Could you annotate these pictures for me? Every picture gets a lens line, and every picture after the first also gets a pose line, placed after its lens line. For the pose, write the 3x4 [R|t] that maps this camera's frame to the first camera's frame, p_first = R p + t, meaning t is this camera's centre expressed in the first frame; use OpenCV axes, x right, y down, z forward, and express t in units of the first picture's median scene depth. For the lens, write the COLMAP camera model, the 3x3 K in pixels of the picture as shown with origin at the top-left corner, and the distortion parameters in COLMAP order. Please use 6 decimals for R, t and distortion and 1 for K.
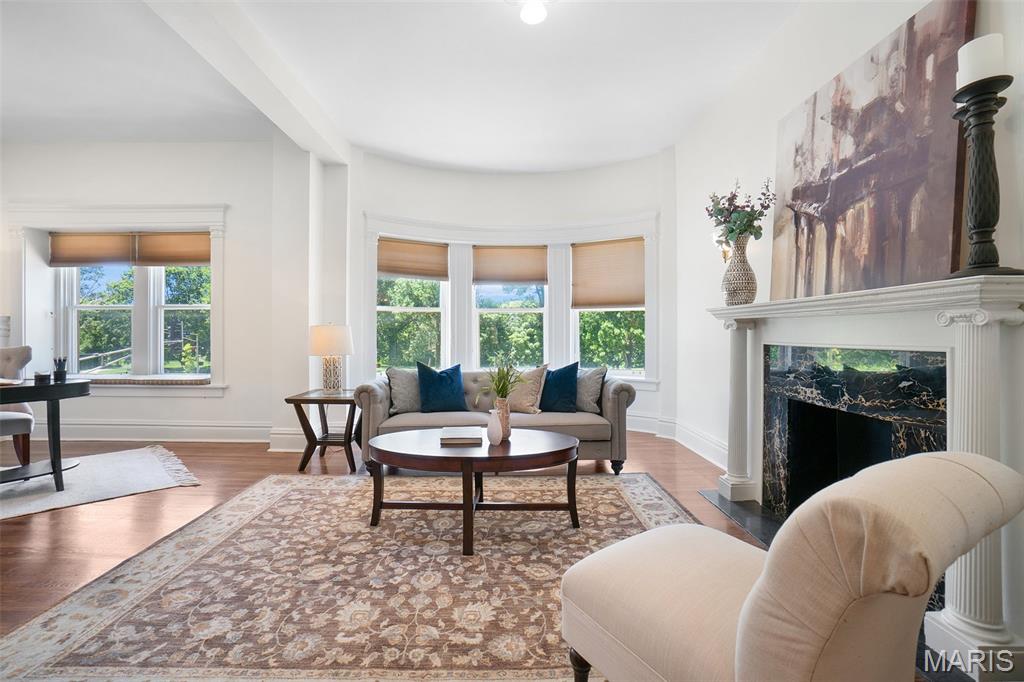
lens RADIAL K [[455.0, 0, 505.7], [0, 455.0, 340.1], [0, 0, 1]] dist [-0.074913, 0.025686]
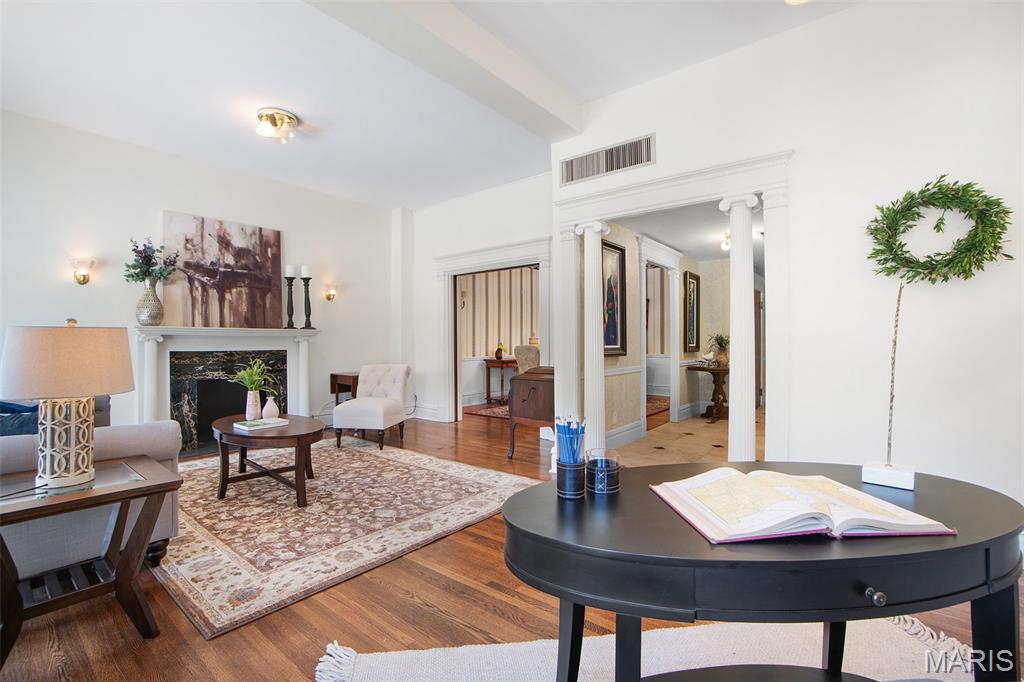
lens RADIAL K [[455.0, 0, 505.7], [0, 455.0, 340.1], [0, 0, 1]] dist [-0.074913, 0.025686]
pose [[-0.768472, 0.006784, 0.639847, -1.466683], [0.012129, 0.999919, 0.003965, -0.023622], [-0.639768, 0.010807, -0.768492, 1.564364]]
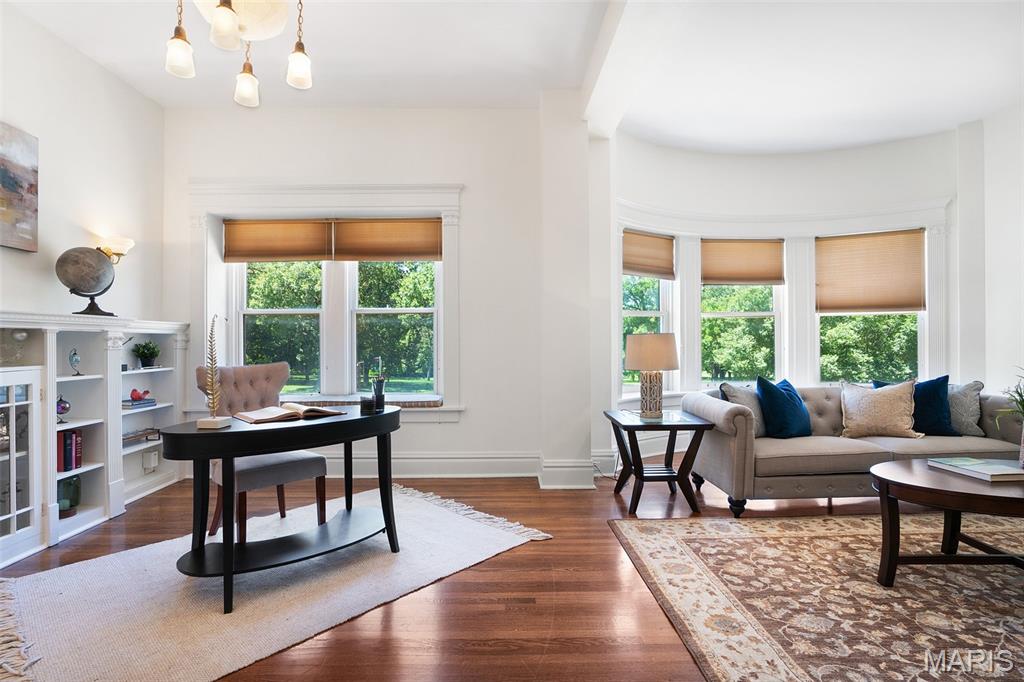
lens RADIAL K [[506.4, 0, 500.5], [0, 506.4, 343.7], [0, 0, 1]] dist [-0.065341, 0.029121]
pose [[0.999986, -0.005163, 0.000626, -0.984249], [0.005167, 0.999969, -0.006019, -0.015578], [-0.000595, 0.006022, 0.999982, 0.127695]]
